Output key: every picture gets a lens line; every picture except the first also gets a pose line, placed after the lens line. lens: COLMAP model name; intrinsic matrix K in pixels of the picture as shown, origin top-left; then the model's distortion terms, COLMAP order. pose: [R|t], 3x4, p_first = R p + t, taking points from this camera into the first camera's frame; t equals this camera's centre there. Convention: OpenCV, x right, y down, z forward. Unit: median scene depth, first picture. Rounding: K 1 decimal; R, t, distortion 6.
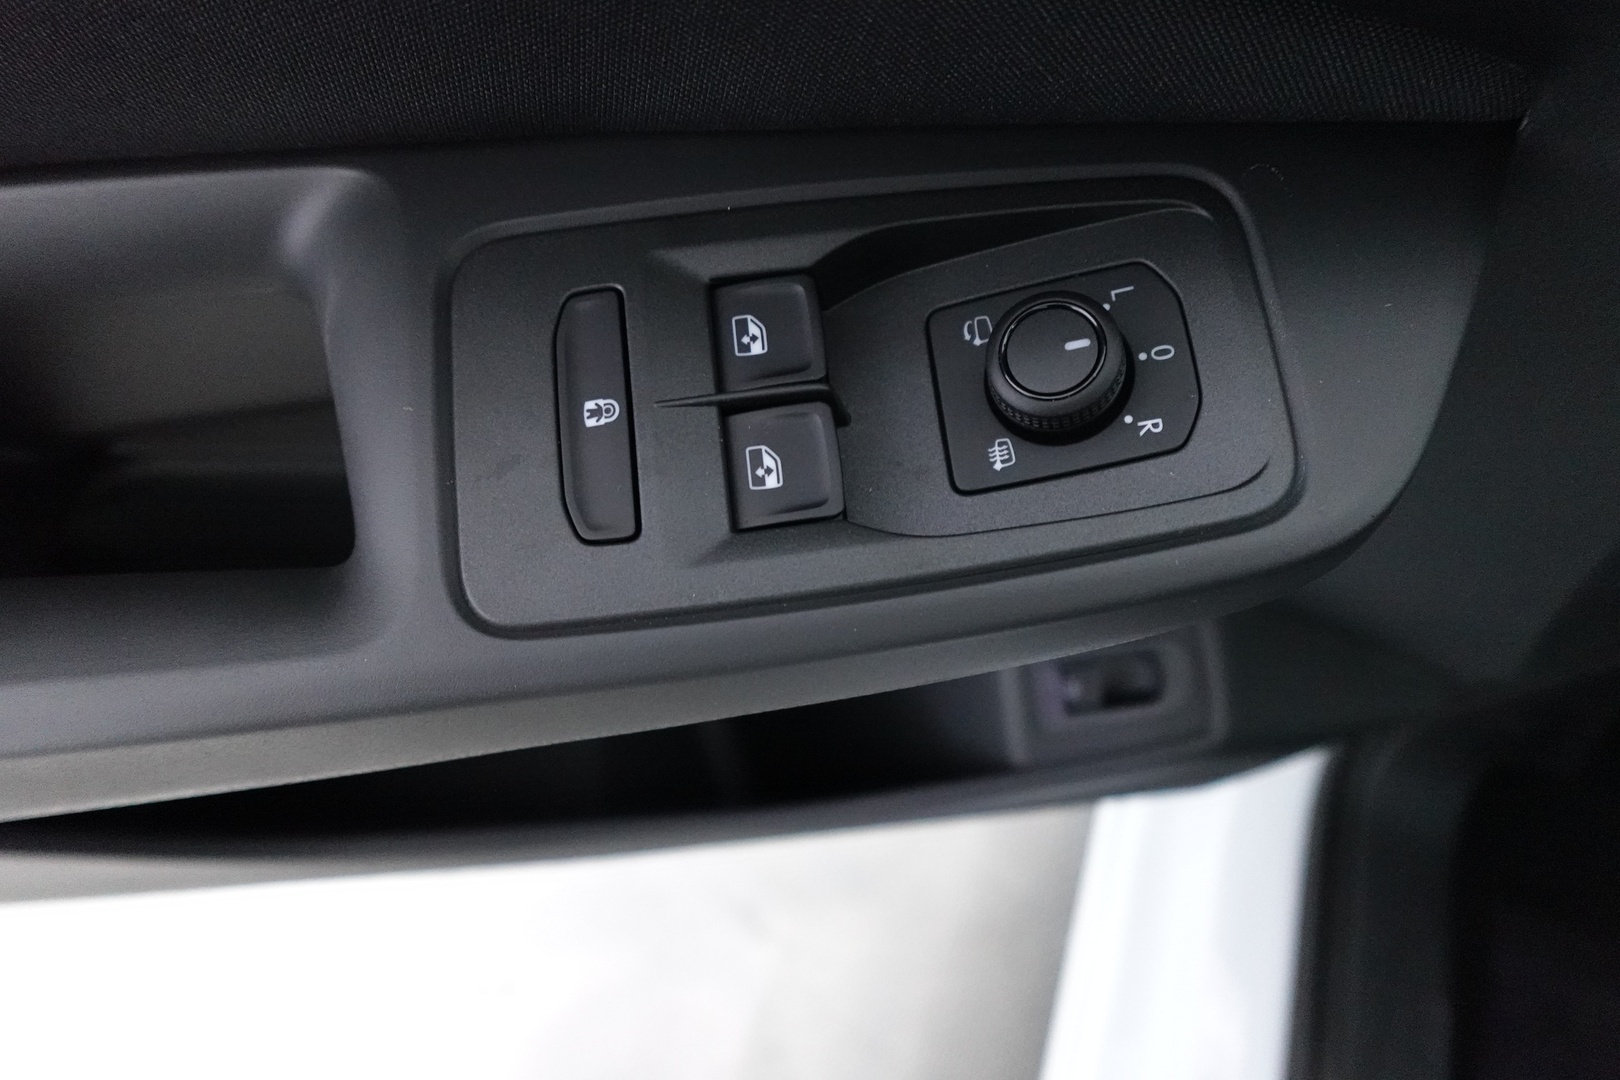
lens RADIAL K [[911.2, 0, 808.5], [0, 911.2, 537.8], [0, 0, 1]] dist [-0.003901, -0.000841]
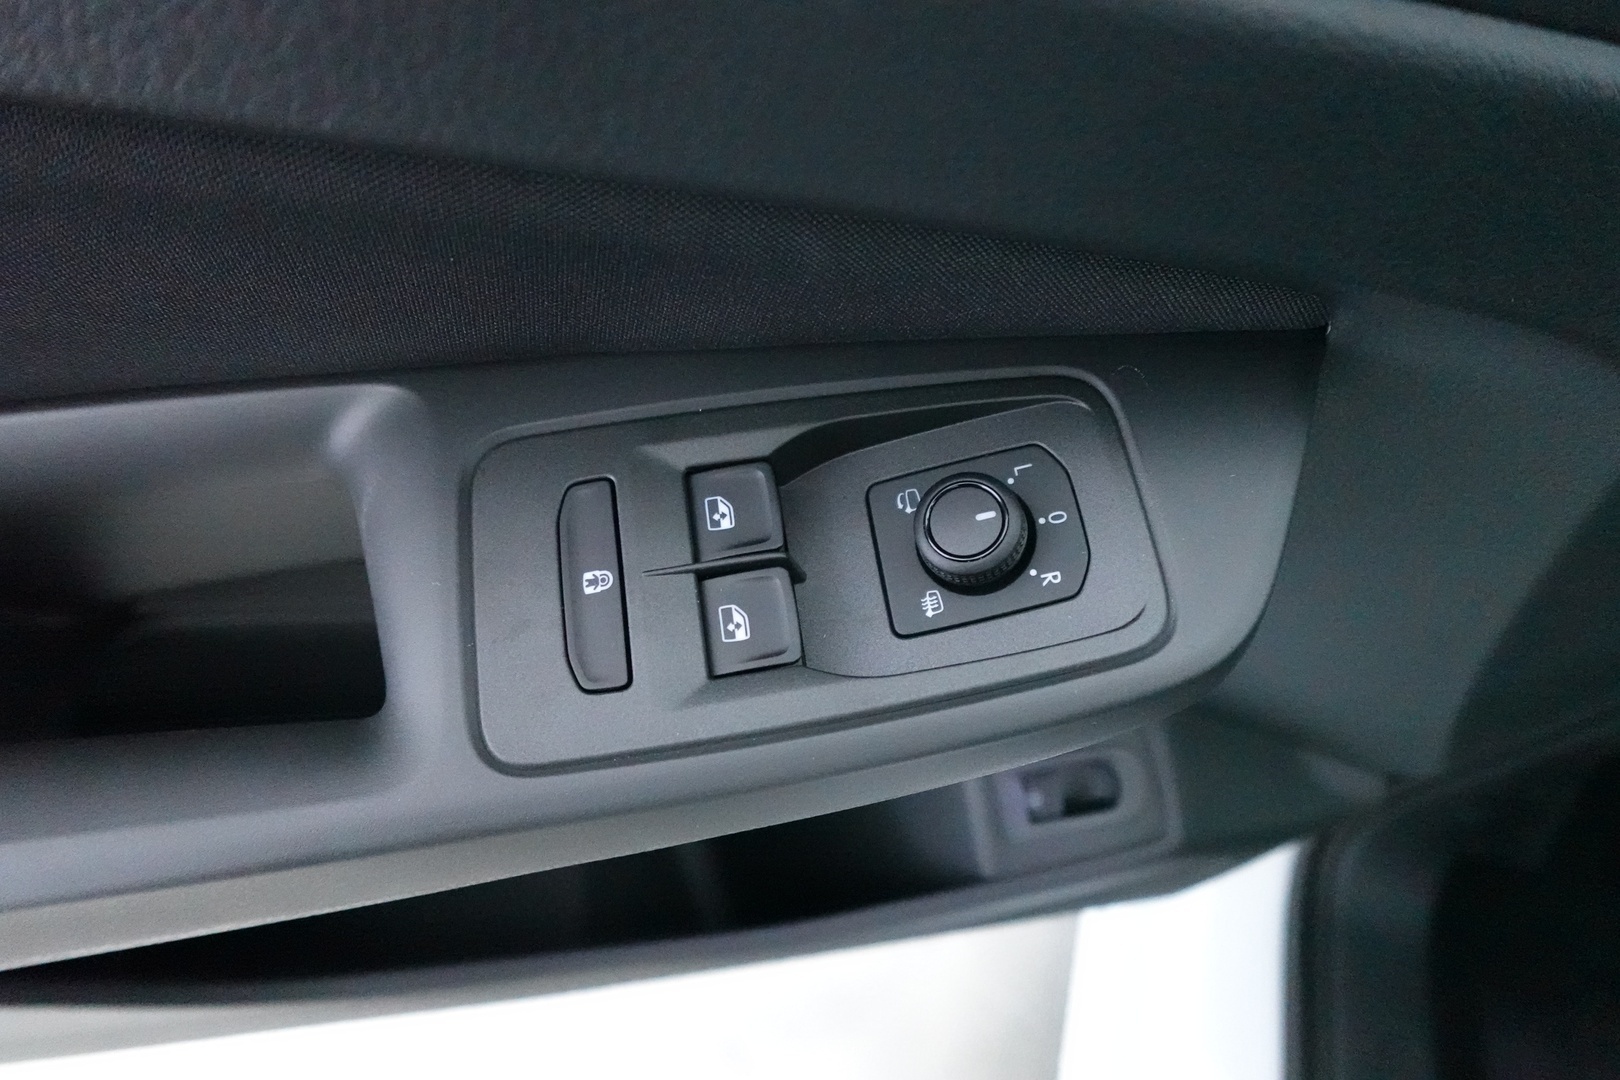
lens RADIAL K [[911.2, 0, 810.8], [0, 911.2, 541.6], [0, 0, 1]] dist [-0.003901, -0.000841]
pose [[0.999031, -0.029059, 0.033057, 0.015376], [0.032750, 0.992564, -0.117238, -0.038251], [-0.029404, 0.118207, 0.992554, -0.204468]]
